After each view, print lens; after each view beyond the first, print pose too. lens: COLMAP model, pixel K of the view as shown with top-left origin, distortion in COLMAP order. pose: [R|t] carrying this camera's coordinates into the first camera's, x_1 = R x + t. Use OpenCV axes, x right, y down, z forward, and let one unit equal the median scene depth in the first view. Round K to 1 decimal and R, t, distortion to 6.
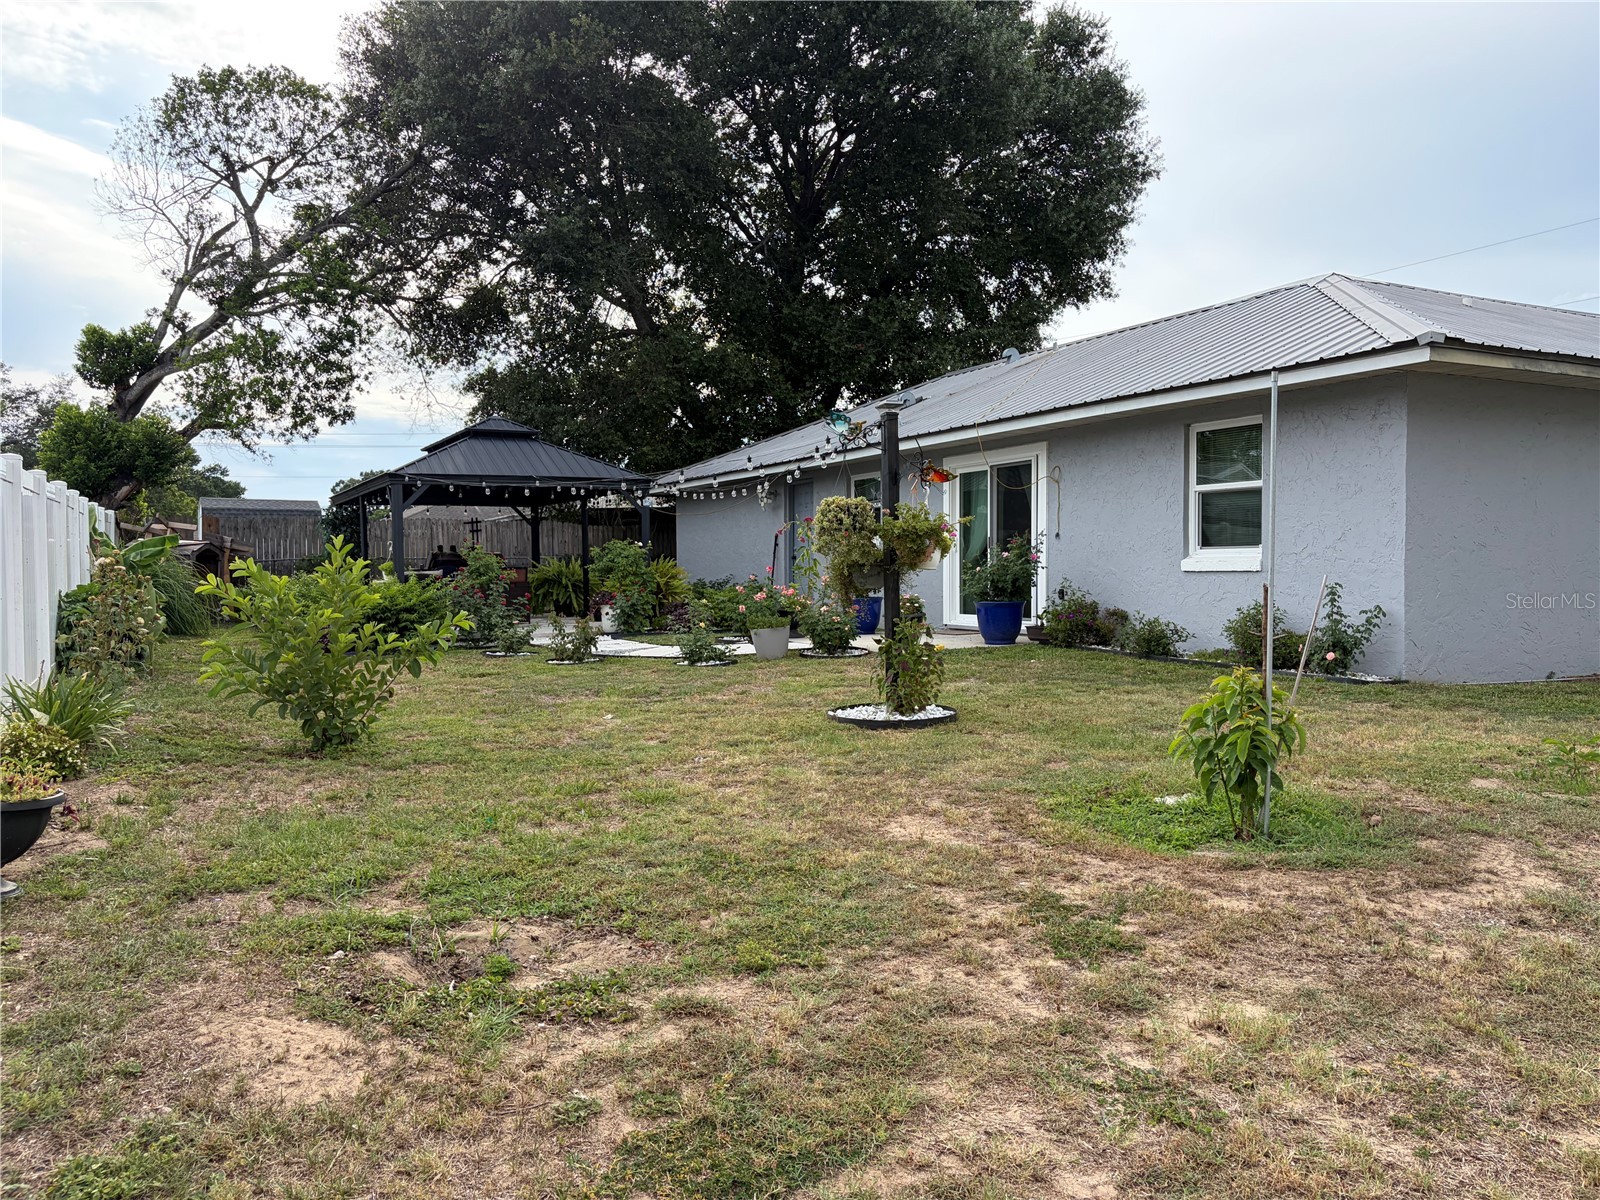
lens RADIAL K [[1217.2, 0, 807.6], [0, 1217.2, 629.8], [0, 0, 1]] dist [0.055841, -0.165407]
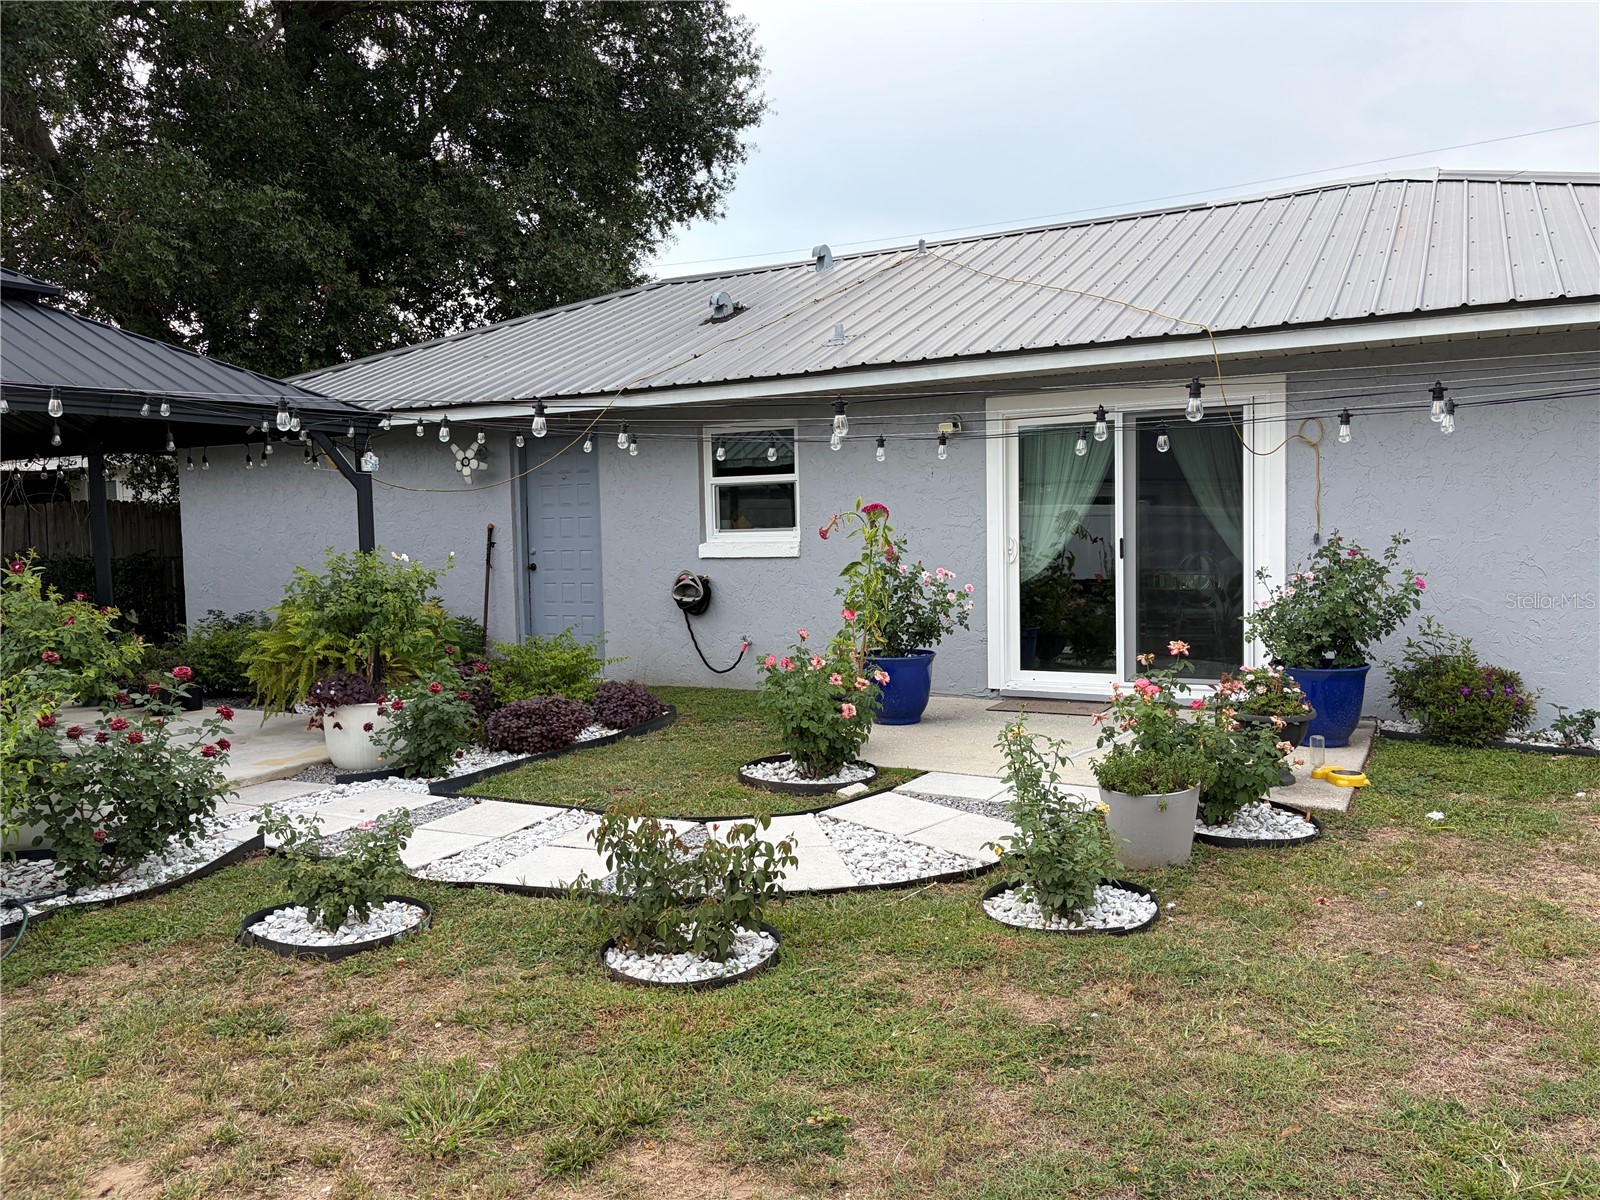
lens RADIAL K [[1206.2, 0, 795.9], [0, 1206.2, 603.6], [0, 0, 1]] dist [0.057921, -0.059310]
pose [[0.833904, -0.042722, 0.550254, -0.201883], [0.041320, 0.999034, 0.014946, -0.042209], [-0.550361, 0.010273, 0.834864, 0.424178]]
